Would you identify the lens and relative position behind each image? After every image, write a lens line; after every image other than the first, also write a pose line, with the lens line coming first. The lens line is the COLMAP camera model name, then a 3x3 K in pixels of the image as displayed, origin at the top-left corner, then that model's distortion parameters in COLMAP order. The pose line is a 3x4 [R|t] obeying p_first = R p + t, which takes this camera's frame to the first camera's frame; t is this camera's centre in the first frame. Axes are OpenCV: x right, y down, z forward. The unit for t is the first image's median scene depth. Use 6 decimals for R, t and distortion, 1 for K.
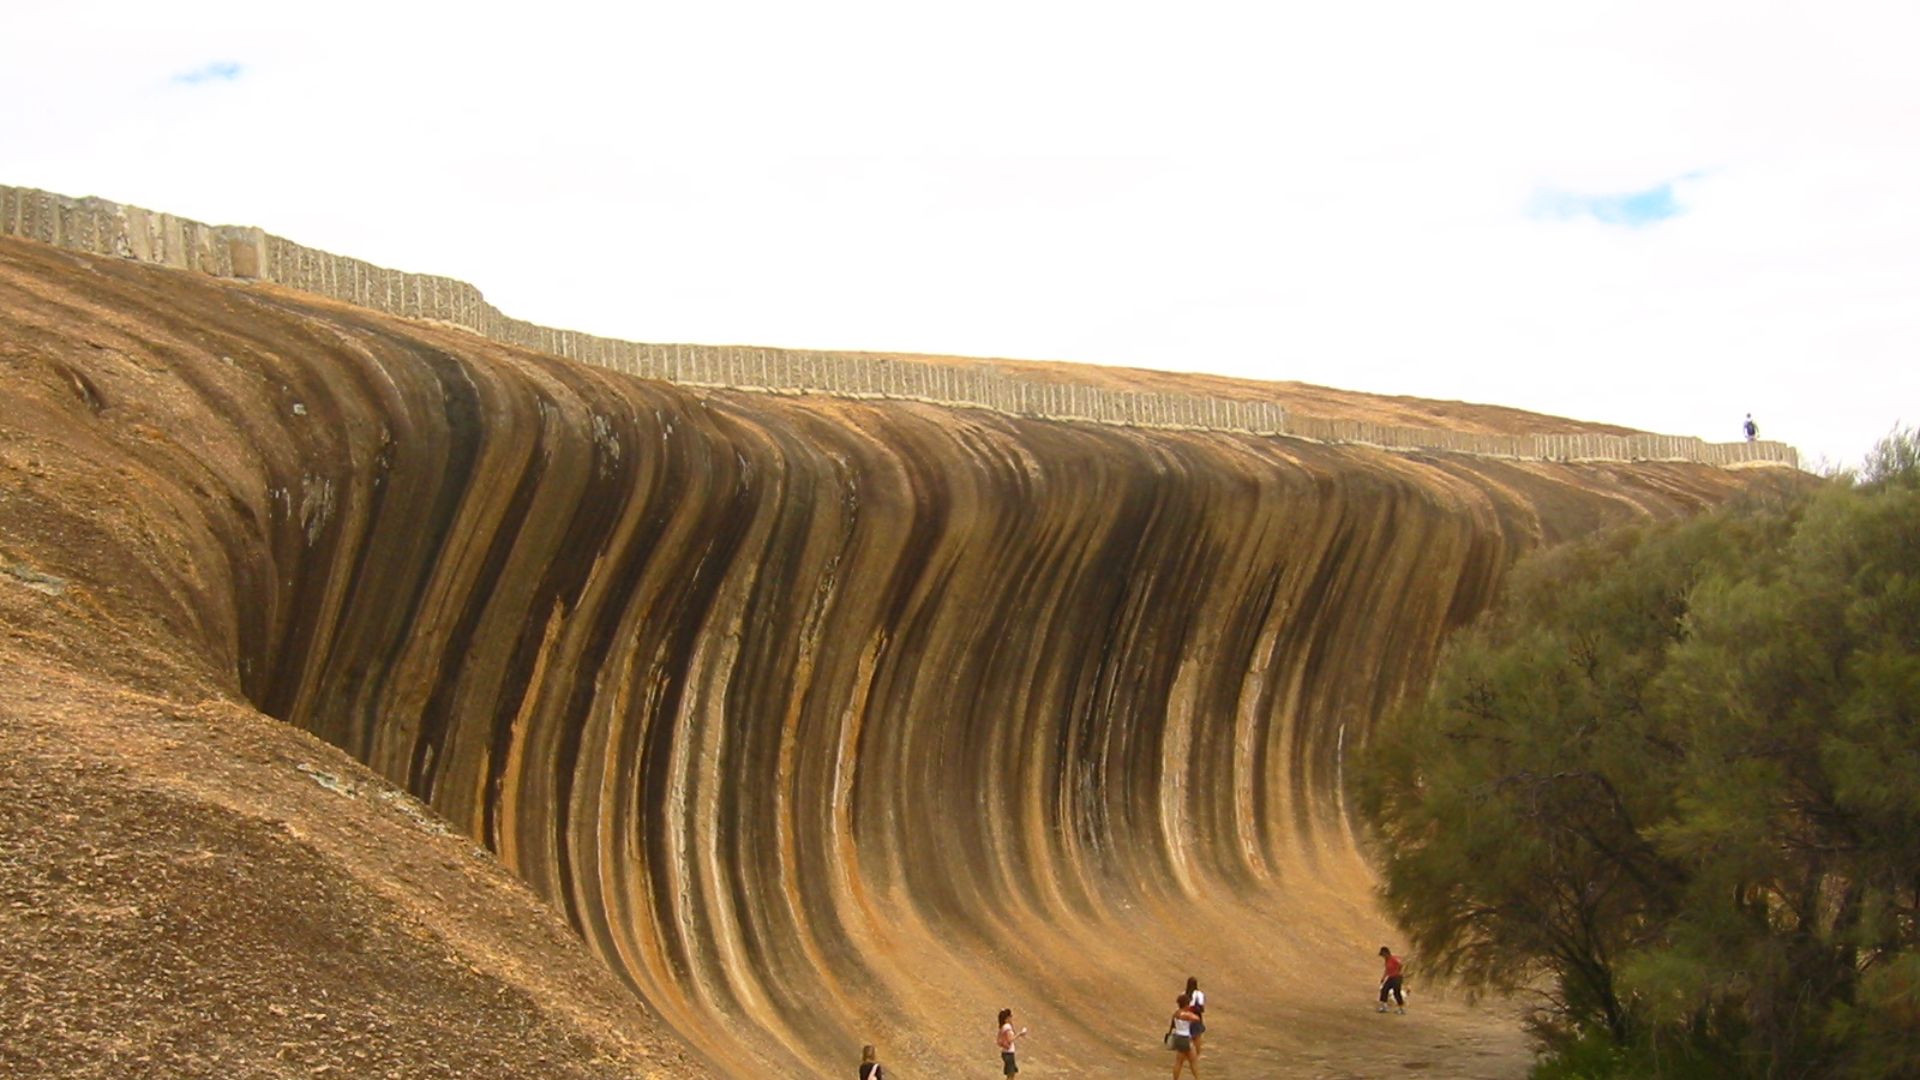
lens RADIAL K [[2614.9, 0, 950.5], [0, 2614.9, 716.9], [0, 0, 1]] dist [-0.081068, 0.000000]
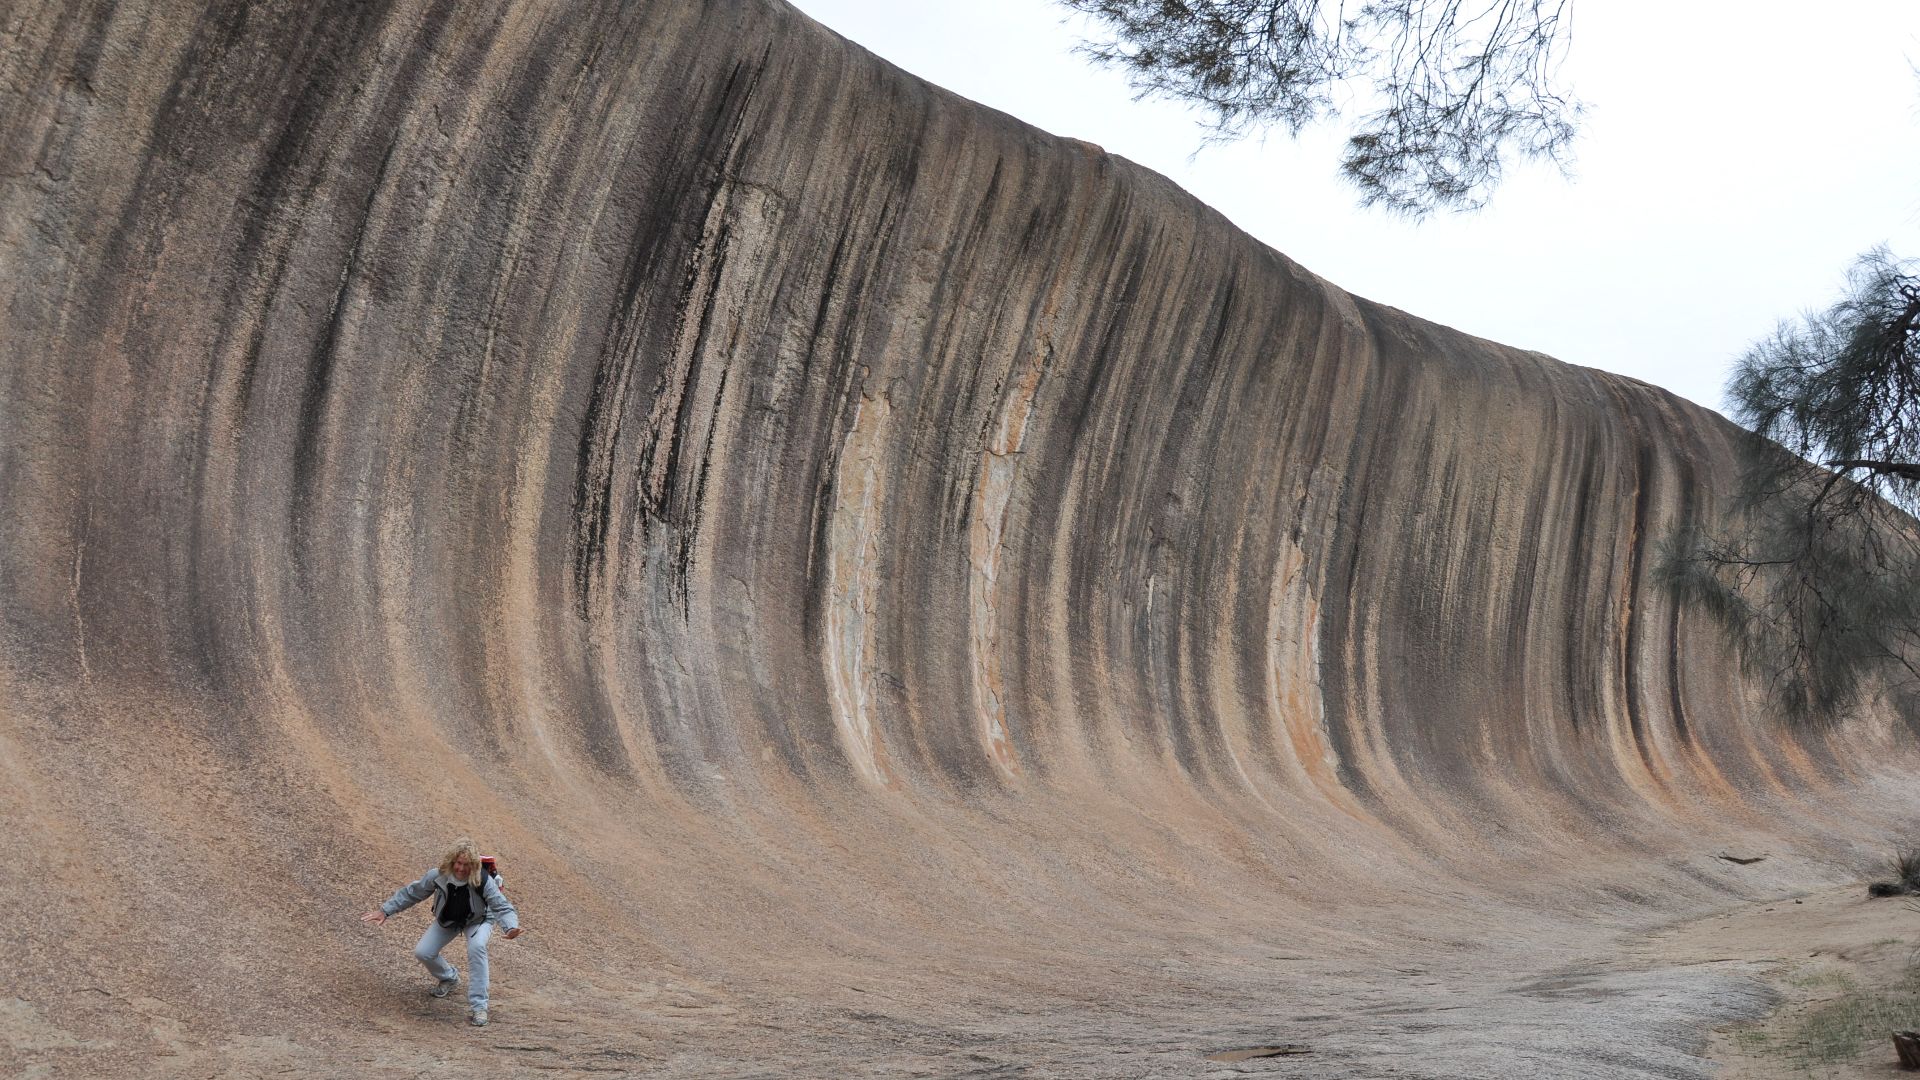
lens RADIAL K [[1566.7, 0, 975.4], [0, 1566.7, 544.9], [0, 0, 1]] dist [-0.092649, 0.025212]
pose [[0.999622, -0.009638, -0.025748, 0.149919], [0.003527, 0.973756, -0.227567, 0.115122], [0.027265, 0.227390, 0.973422, 0.782600]]
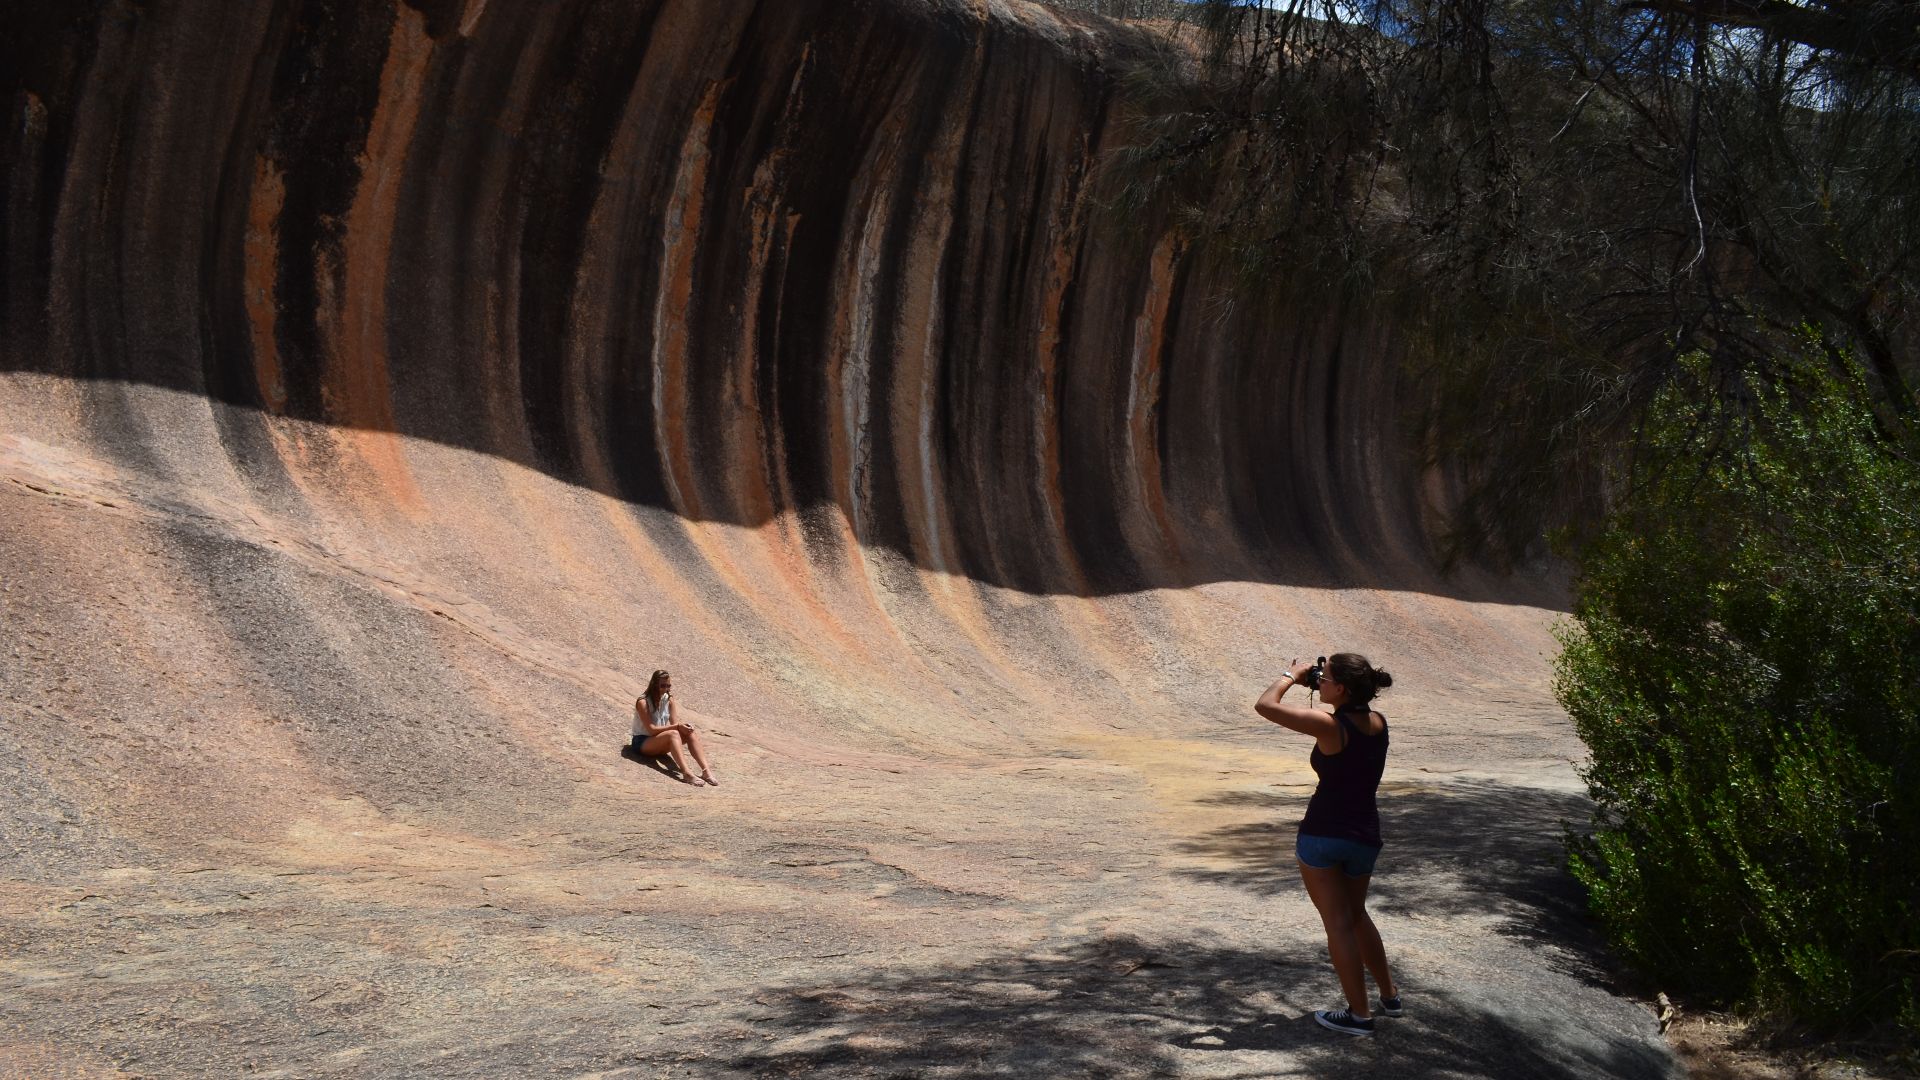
lens RADIAL K [[1566.7, 0, 940.4], [0, 1566.7, 606.9], [0, 0, 1]] dist [-0.092649, 0.025212]
pose [[0.879436, -0.001432, -0.476015, 0.165033], [-0.003038, 0.999958, -0.008621, 0.107029], [0.476008, 0.009028, 0.879395, 0.457726]]
